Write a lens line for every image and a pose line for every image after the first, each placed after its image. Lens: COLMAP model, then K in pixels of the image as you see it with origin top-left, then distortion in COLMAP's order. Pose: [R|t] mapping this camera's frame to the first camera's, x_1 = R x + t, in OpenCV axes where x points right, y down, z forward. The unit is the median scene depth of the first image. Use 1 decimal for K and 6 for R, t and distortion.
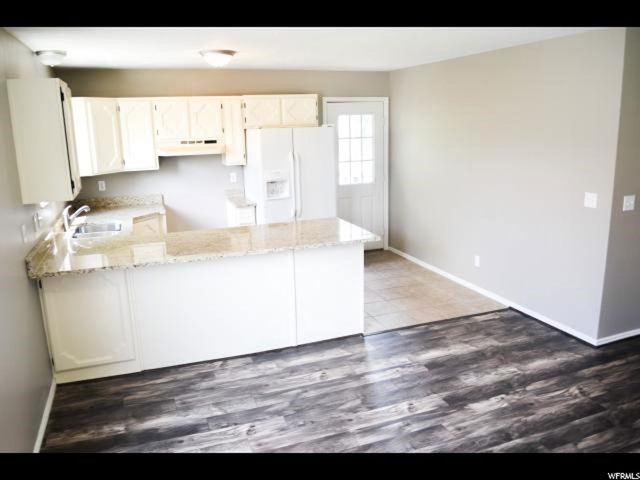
lens RADIAL K [[513.3, 0, 316.3], [0, 513.3, 241.6], [0, 0, 1]] dist [-0.080592, 0.009992]
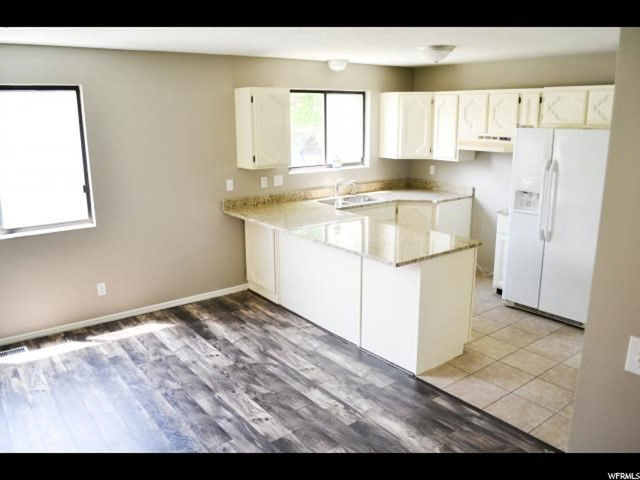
lens RADIAL K [[513.3, 0, 316.3], [0, 513.3, 241.6], [0, 0, 1]] dist [-0.080592, 0.009992]
pose [[0.287516, 0.251769, -0.924093, 0.905302], [-0.217060, 0.956856, 0.193160, -0.187516], [0.932856, 0.145047, 0.329760, 0.634721]]
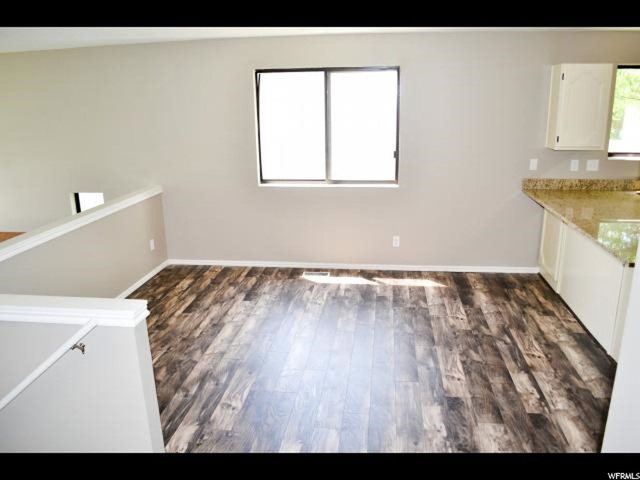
lens RADIAL K [[513.3, 0, 316.3], [0, 513.3, 241.6], [0, 0, 1]] dist [-0.080592, 0.009992]
pose [[-0.462860, 0.269230, -0.844557, 0.985767], [-0.173506, 0.906814, 0.384167, -0.246980], [0.869285, 0.324351, -0.373015, 0.919758]]
